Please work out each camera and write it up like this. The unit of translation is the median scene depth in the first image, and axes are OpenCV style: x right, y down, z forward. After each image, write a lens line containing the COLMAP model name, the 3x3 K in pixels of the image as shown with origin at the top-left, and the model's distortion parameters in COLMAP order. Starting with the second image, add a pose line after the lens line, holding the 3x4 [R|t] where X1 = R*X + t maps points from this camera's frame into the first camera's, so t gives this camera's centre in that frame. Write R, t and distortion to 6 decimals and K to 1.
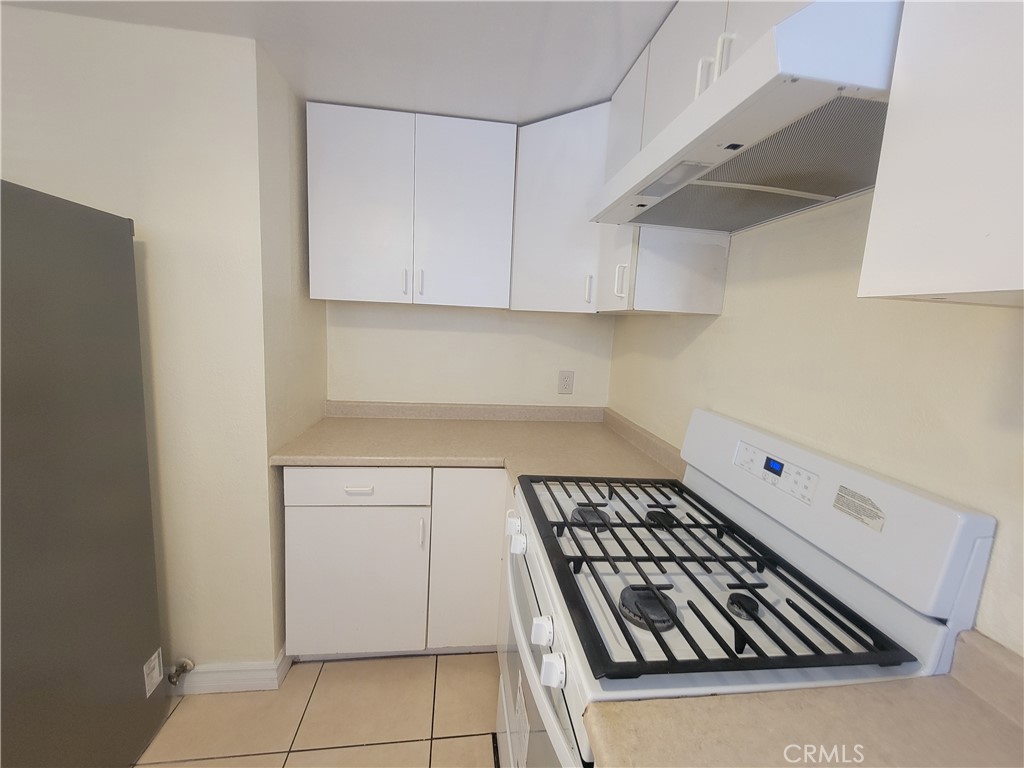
lens RADIAL K [[423.3, 0, 512.8], [0, 423.3, 379.2], [0, 0, 1]] dist [-0.012789, 0.000112]
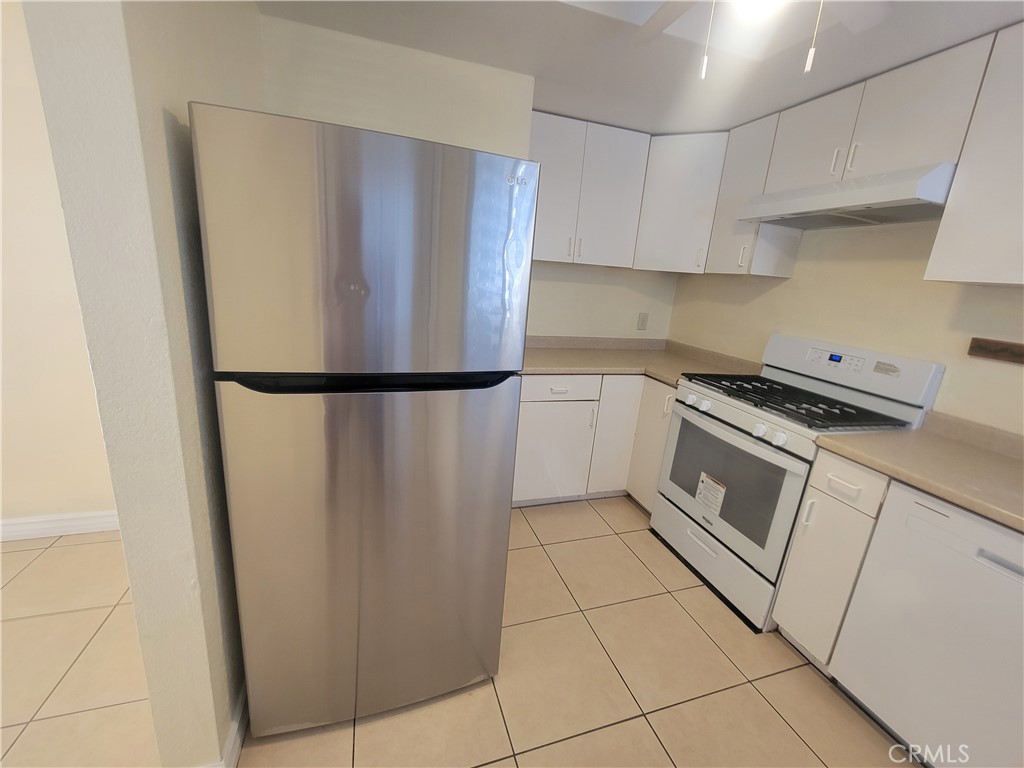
lens RADIAL K [[423.7, 0, 512.4], [0, 423.7, 381.0], [0, 0, 1]] dist [-0.001631, -0.000138]
pose [[0.983343, -0.024594, 0.180086, -0.882484], [0.001604, 0.991939, 0.126710, 0.040189], [-0.181750, -0.124311, 0.975456, -0.490449]]
